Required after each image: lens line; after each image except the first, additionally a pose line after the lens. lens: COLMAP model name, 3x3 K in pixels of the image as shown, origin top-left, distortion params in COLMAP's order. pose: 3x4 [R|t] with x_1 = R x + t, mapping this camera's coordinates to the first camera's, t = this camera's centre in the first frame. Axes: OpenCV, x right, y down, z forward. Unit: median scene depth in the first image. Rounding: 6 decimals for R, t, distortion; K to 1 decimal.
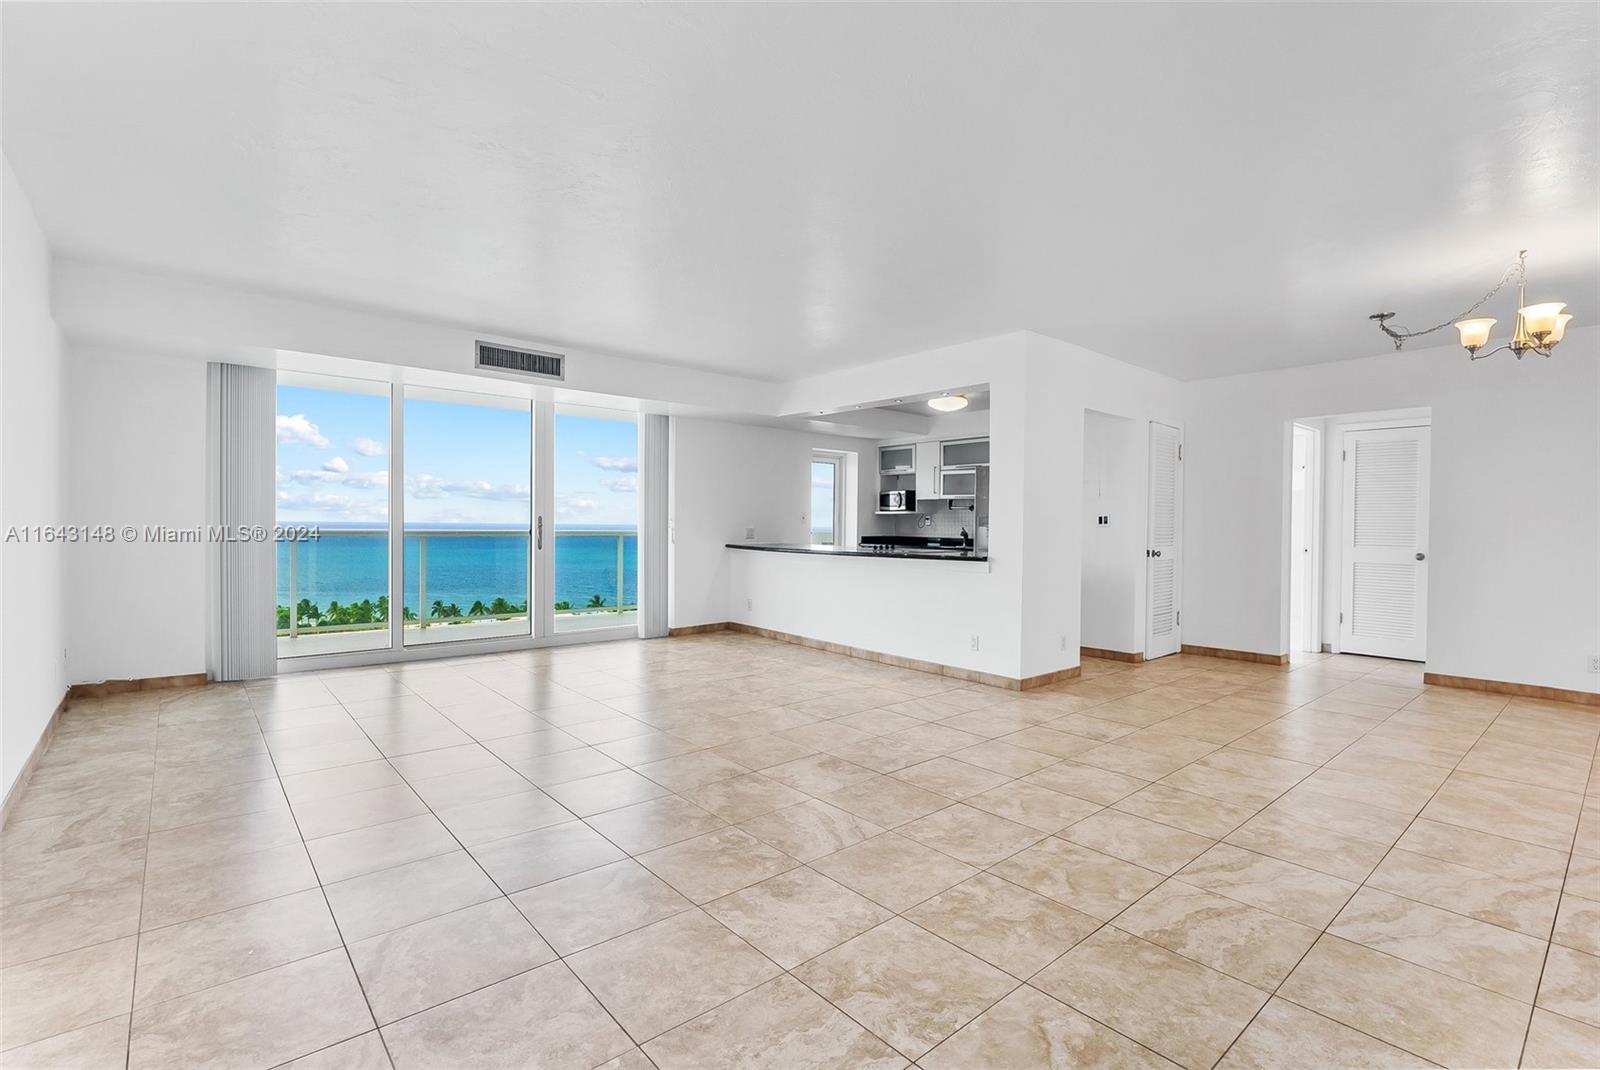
lens RADIAL K [[731.6, 0, 798.6], [0, 731.6, 533.3], [0, 0, 1]] dist [-0.002995, 0.000390]
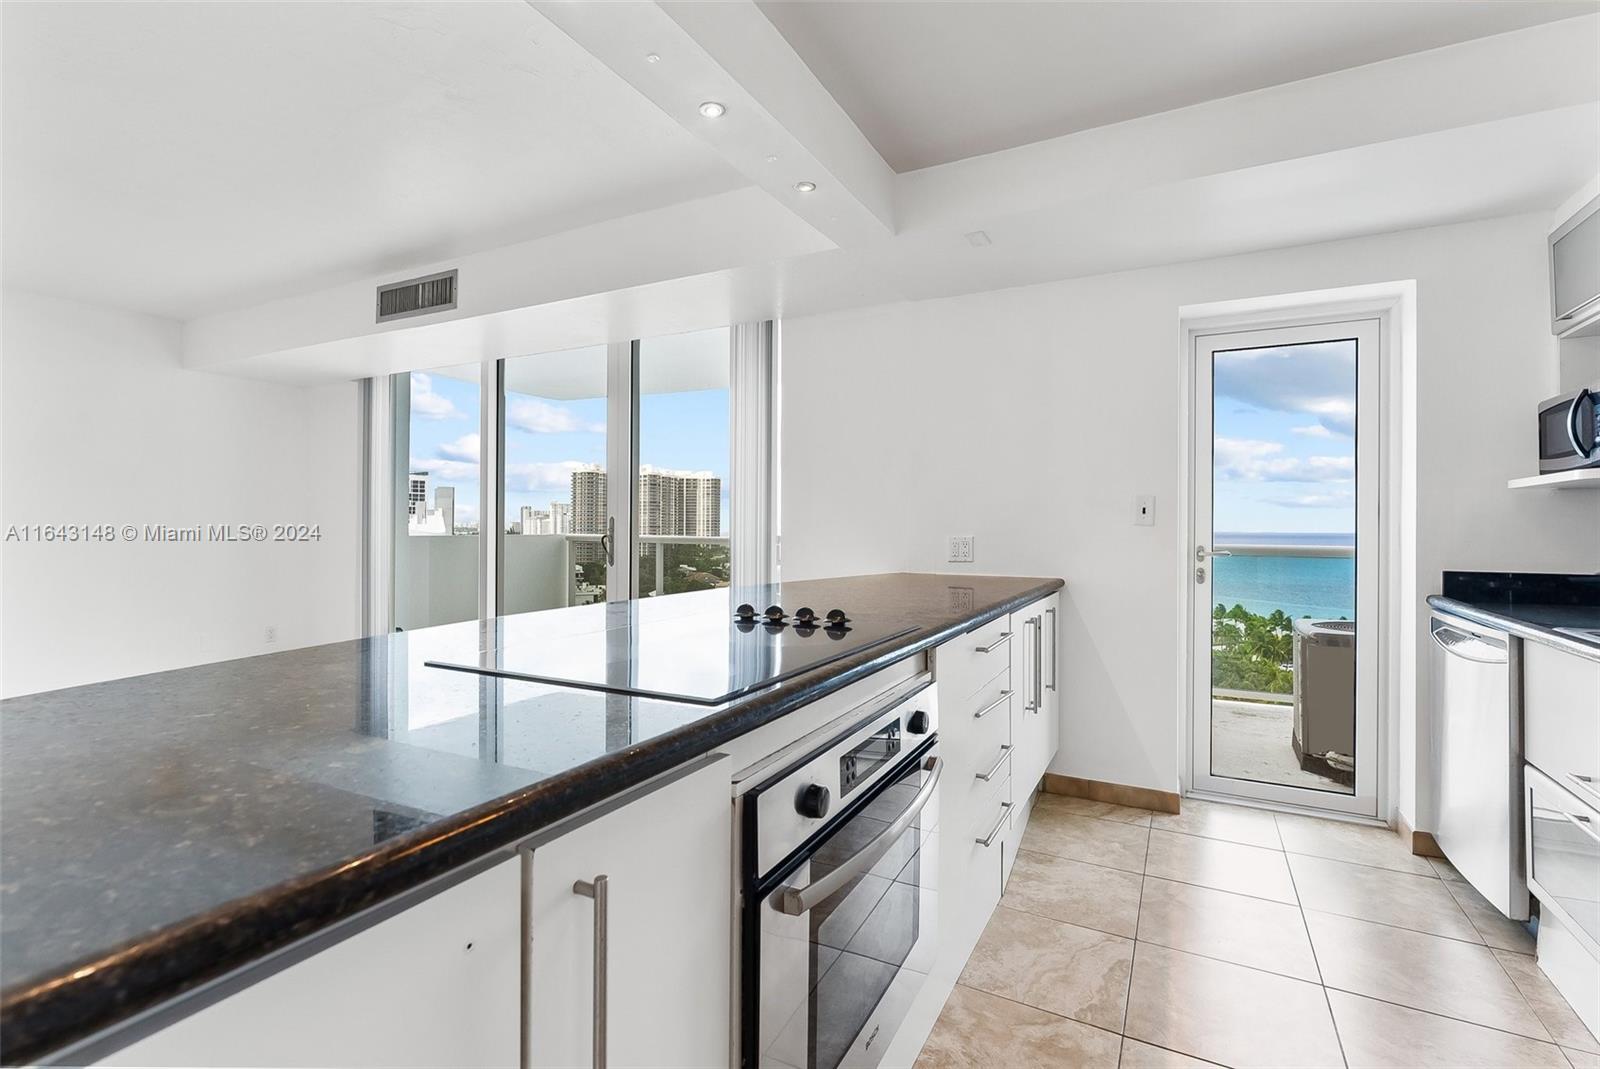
lens RADIAL K [[731.6, 0, 803.9], [0, 731.6, 528.7], [0, 0, 1]] dist [-0.002995, 0.000390]
pose [[0.376922, -0.005188, -0.926231, 0.409126], [-0.015018, 0.999819, -0.011711, -0.008876], [0.926123, 0.018324, 0.376776, 1.068392]]
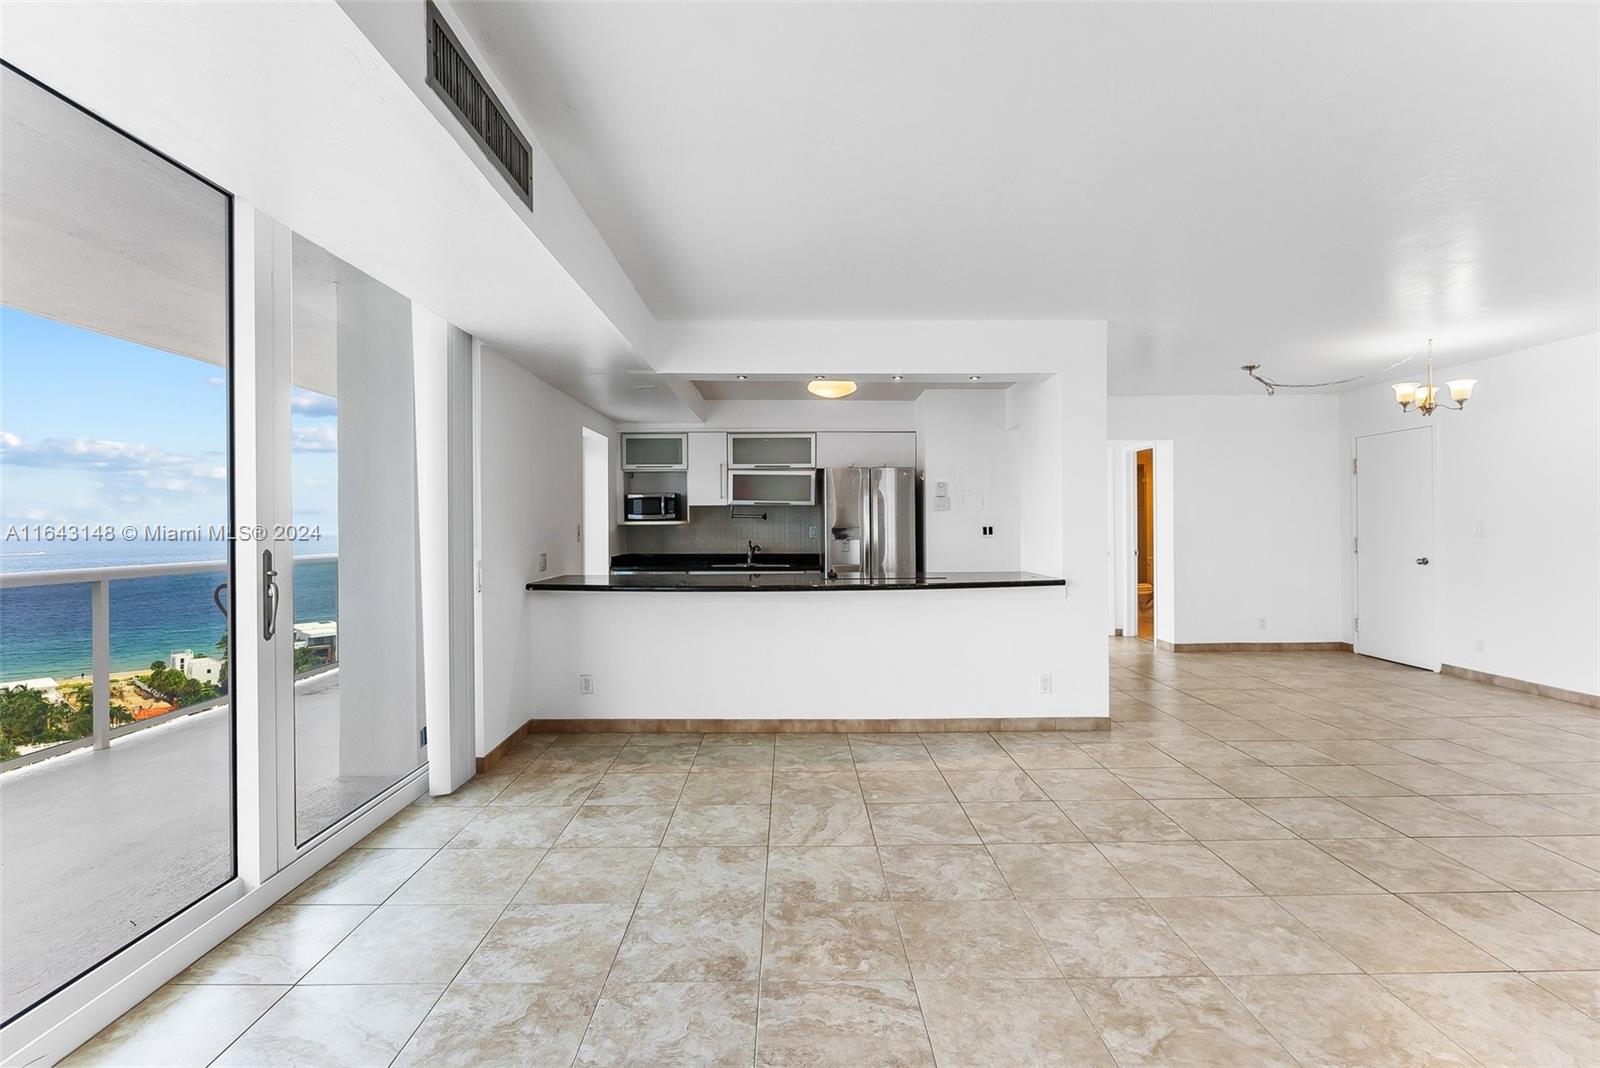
lens RADIAL K [[731.6, 0, 799.5], [0, 731.6, 531.8], [0, 0, 1]] dist [-0.002995, 0.000390]
pose [[0.639078, -0.021486, 0.768842, -0.547994], [0.024043, 0.999679, 0.007951, -0.034723], [-0.768766, 0.013404, 0.639389, 0.653371]]
